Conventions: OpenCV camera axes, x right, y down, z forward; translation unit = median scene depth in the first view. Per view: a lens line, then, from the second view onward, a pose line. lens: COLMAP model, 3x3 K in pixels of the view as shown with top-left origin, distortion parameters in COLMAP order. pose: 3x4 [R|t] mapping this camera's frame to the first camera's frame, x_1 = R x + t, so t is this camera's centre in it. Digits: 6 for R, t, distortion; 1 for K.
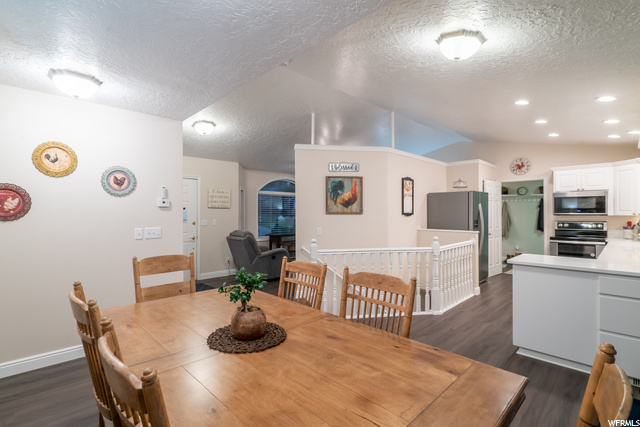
lens RADIAL K [[298.2, 0, 315.0], [0, 298.2, 211.4], [0, 0, 1]] dist [-0.009634, 0.001992]
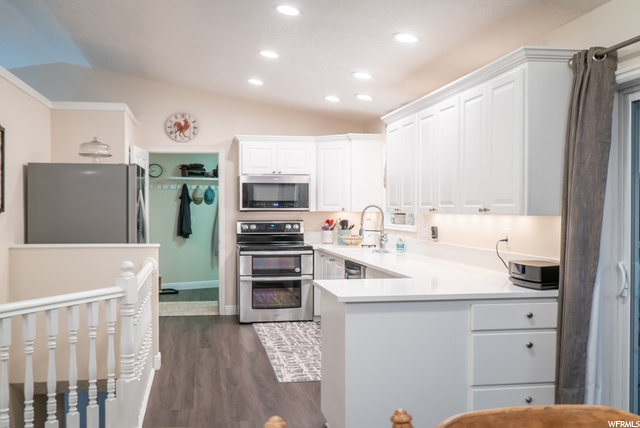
lens RADIAL K [[568.2, 0, 318.4], [0, 568.2, 214.8], [0, 0, 1]] dist [0.062265, 0.007120]
pose [[0.564048, -0.010618, 0.825673, -0.095452], [-0.003712, 0.999875, 0.015393, 0.000582], [-0.825733, -0.011747, 0.563938, 0.197159]]
